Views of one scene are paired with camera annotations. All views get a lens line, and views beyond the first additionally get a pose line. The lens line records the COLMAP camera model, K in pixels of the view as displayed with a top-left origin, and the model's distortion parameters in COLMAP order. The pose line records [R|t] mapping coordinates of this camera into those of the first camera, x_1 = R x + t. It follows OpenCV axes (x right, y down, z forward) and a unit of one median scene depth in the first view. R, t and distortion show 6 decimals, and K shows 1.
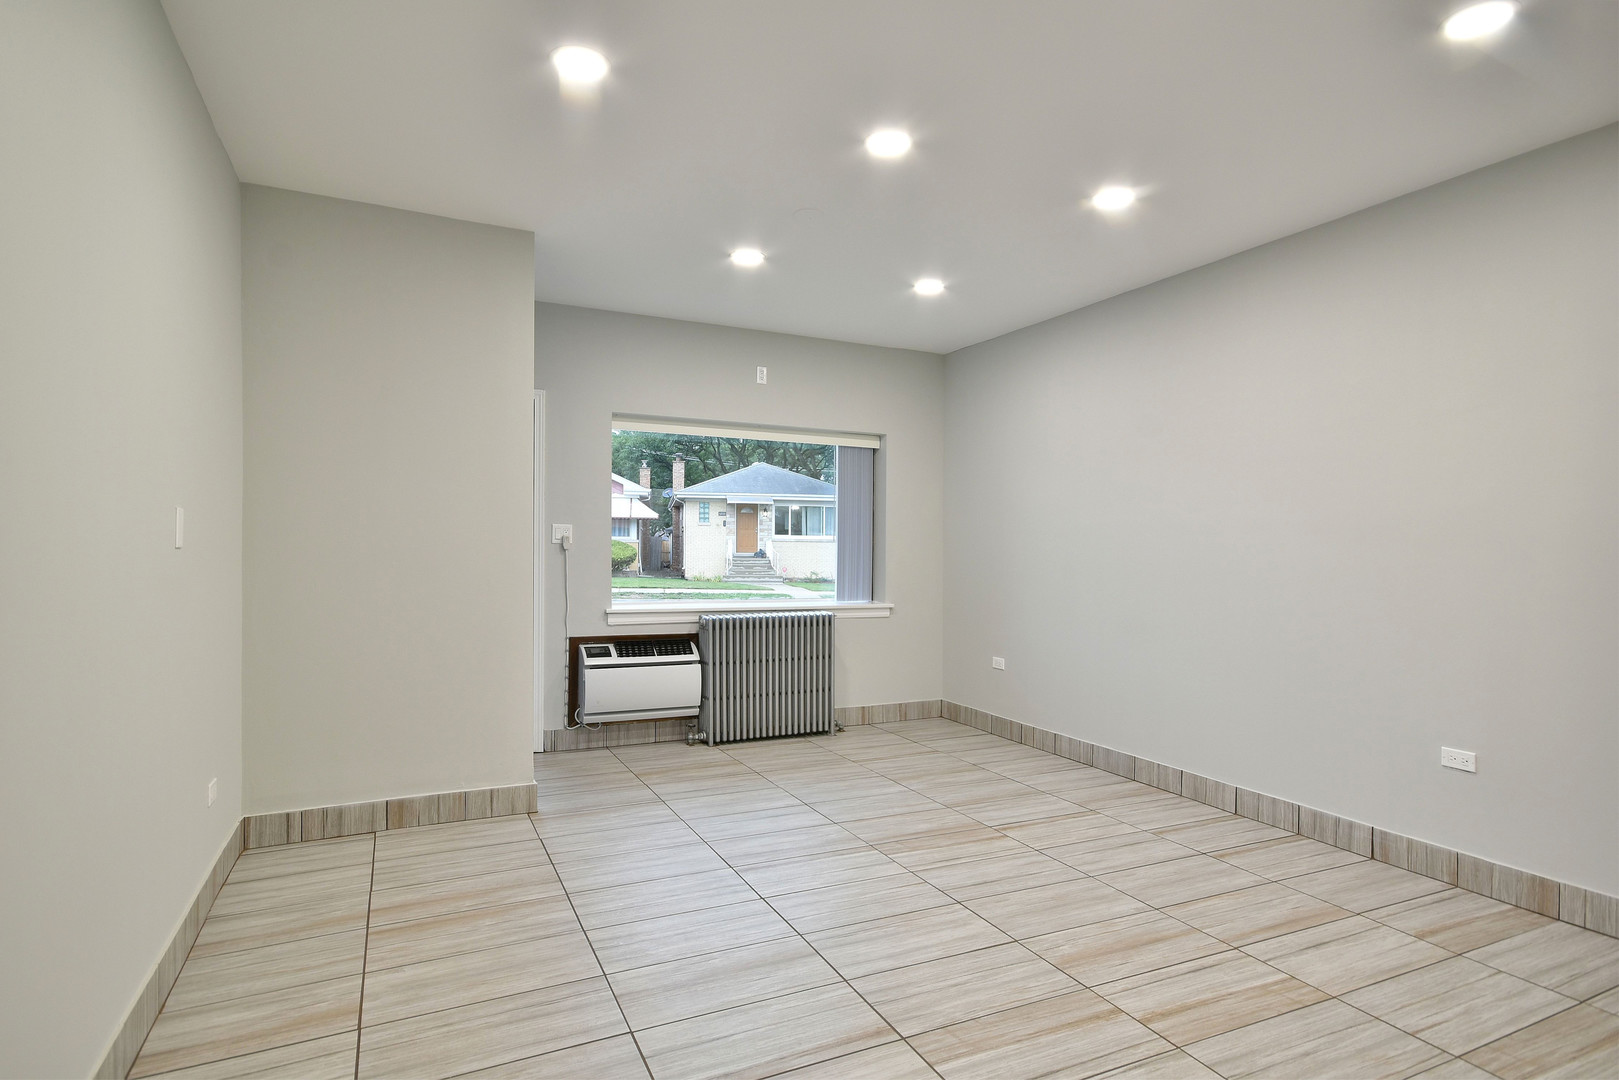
lens RADIAL K [[840.4, 0, 803.0], [0, 840.4, 548.1], [0, 0, 1]] dist [0.013241, 0.001441]
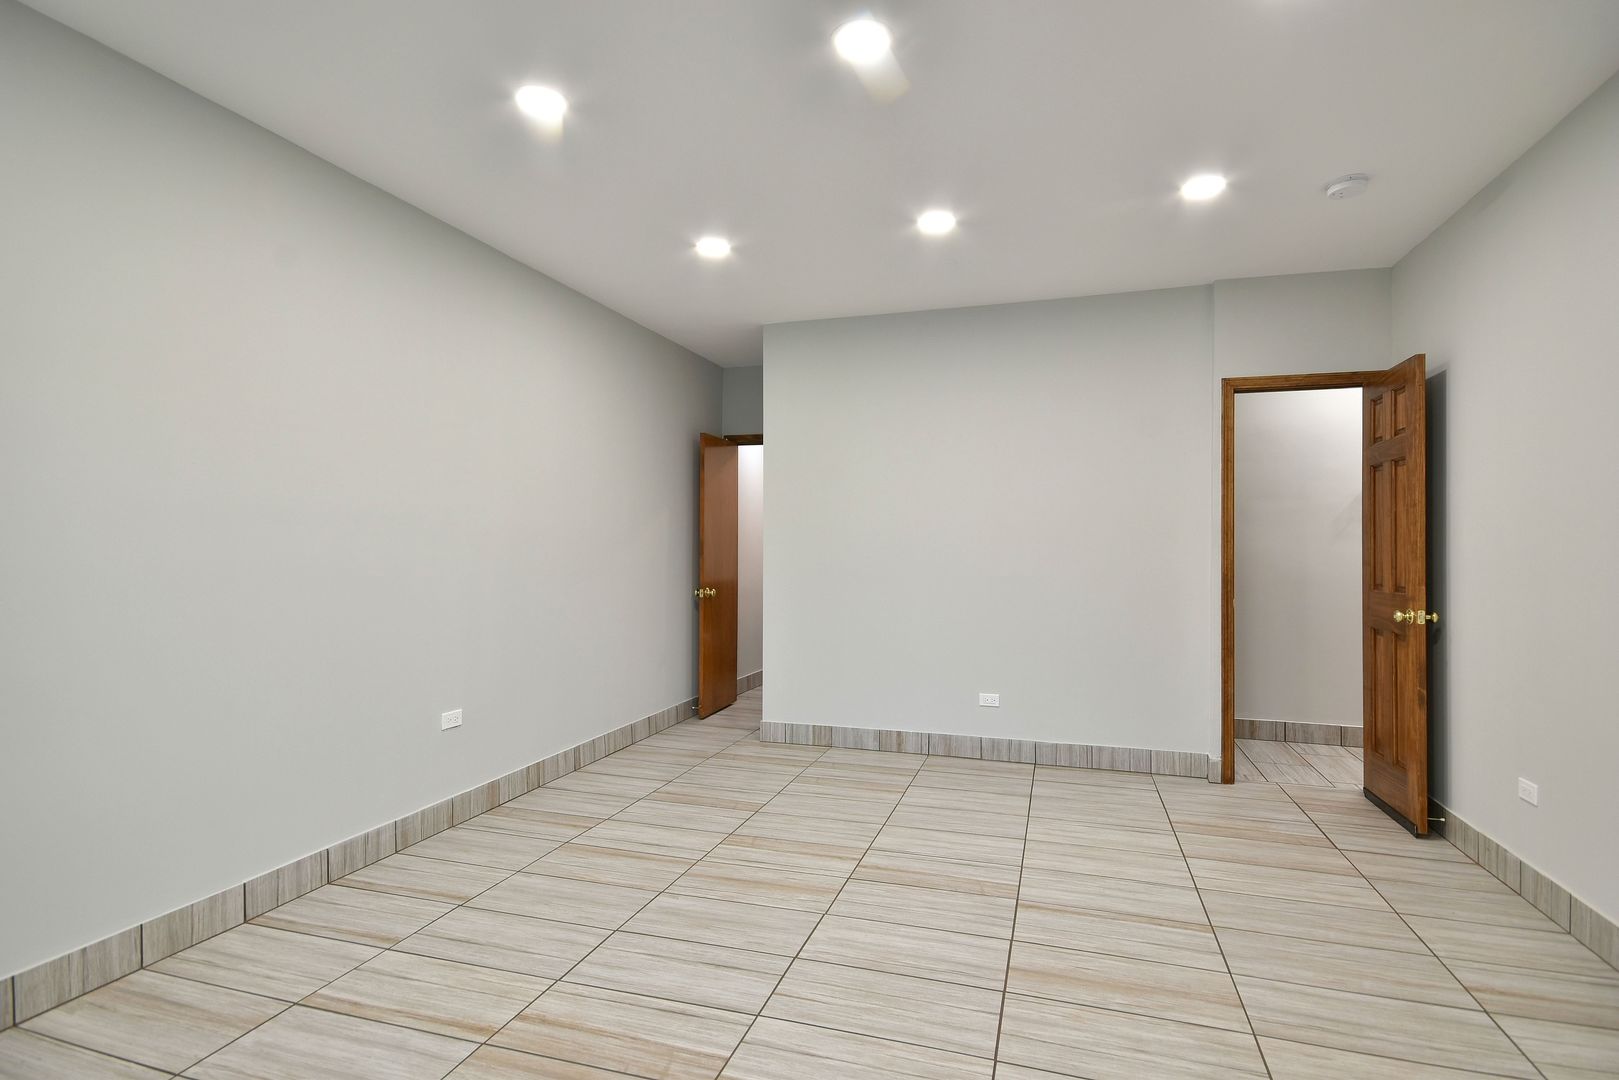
lens RADIAL K [[804.7, 0, 806.6], [0, 804.7, 555.8], [0, 0, 1]] dist [0.010947, -0.000056]
pose [[-0.729809, -0.020582, 0.683342, -0.343389], [-0.010285, 0.999764, 0.019128, -0.006738], [-0.683574, 0.006931, -0.729848, 1.438562]]
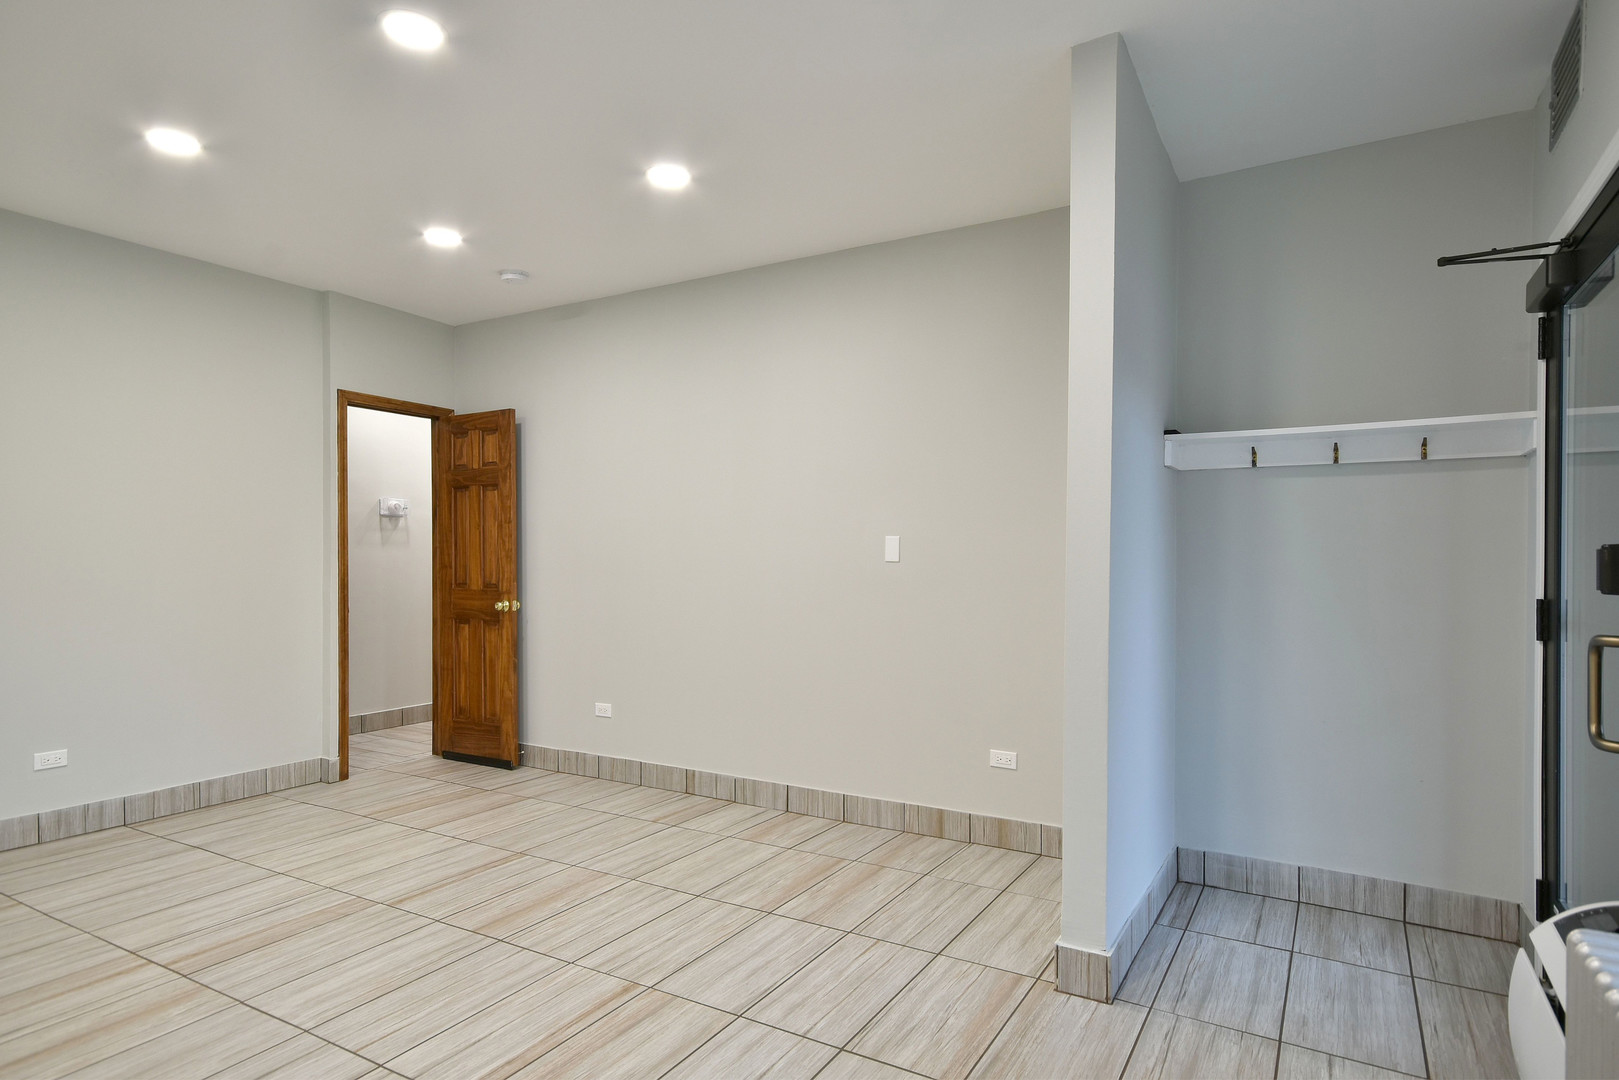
lens RADIAL K [[896.4, 0, 829.1], [0, 896.4, 570.1], [0, 0, 1]] dist [0.015082, 0.001425]
pose [[-0.819506, -0.005735, -0.573043, 0.241033], [-0.013460, 0.999867, 0.009243, 0.001593], [0.572913, 0.015288, -0.819473, 1.724260]]
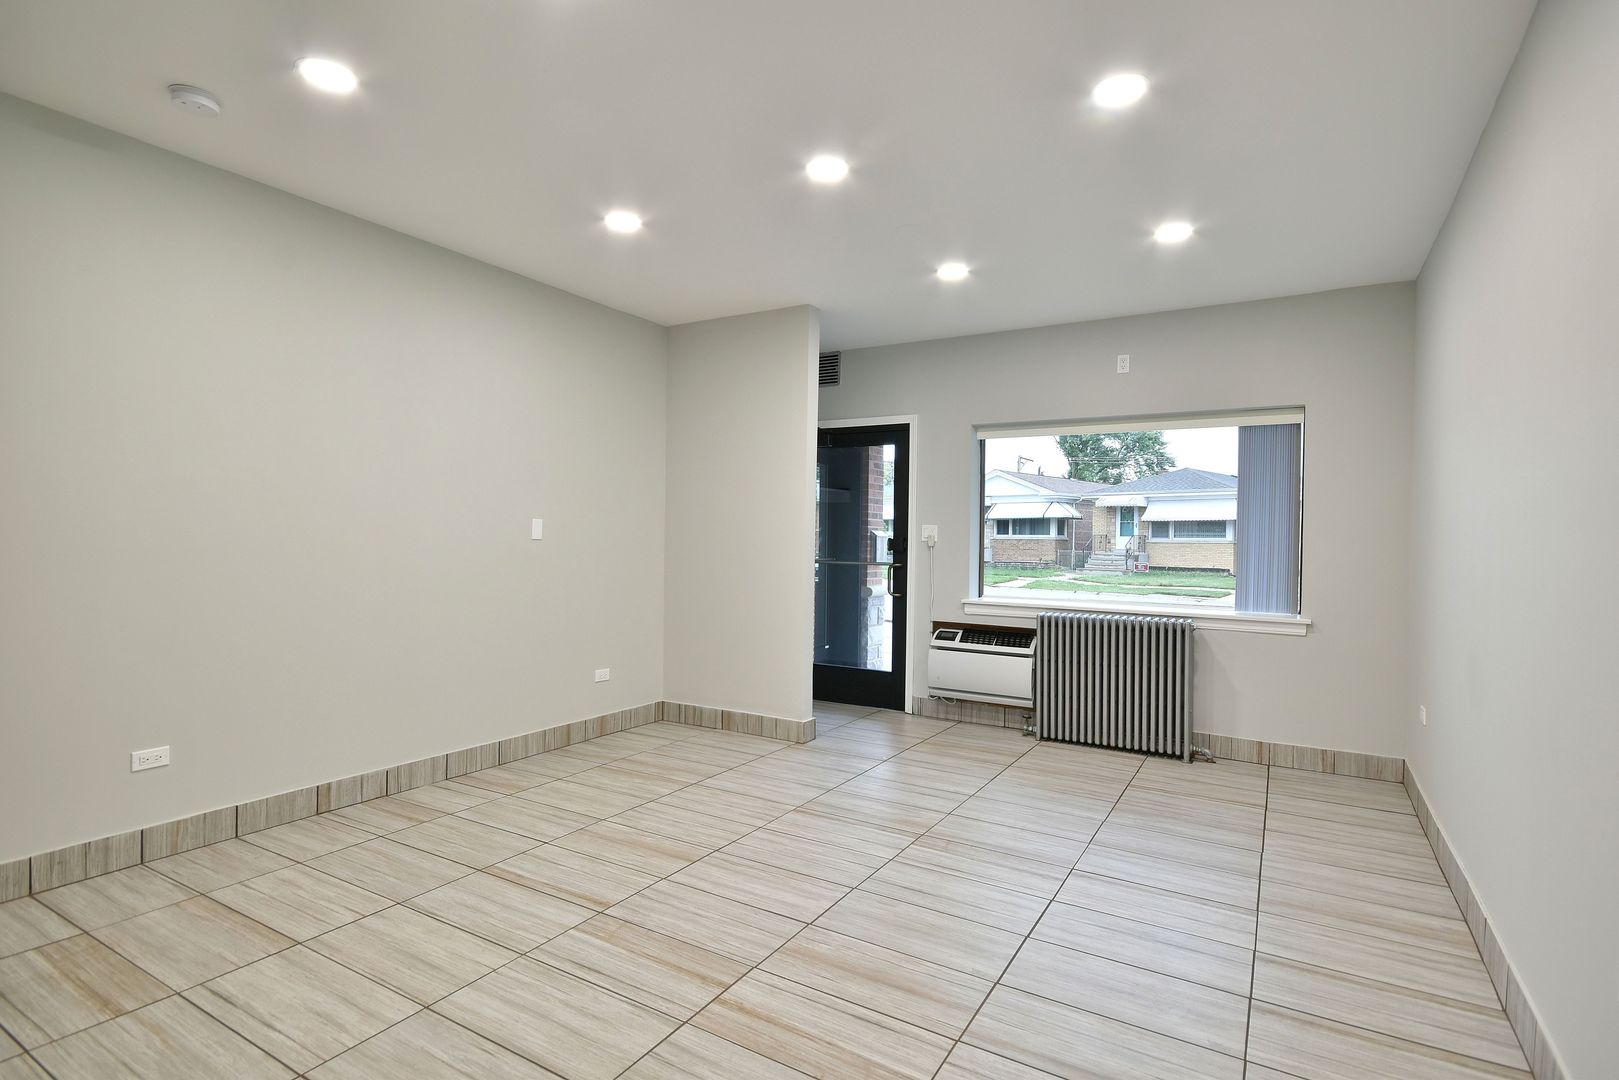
lens RADIAL K [[788.3, 0, 809.5], [0, 788.3, 540.0], [0, 0, 1]] dist [0.009200, 0.000631]
pose [[0.558122, -0.002576, -0.829755, 0.855842], [-0.010680, 0.999890, -0.010288, 0.009146], [0.829690, 0.014603, 0.558034, 0.375976]]
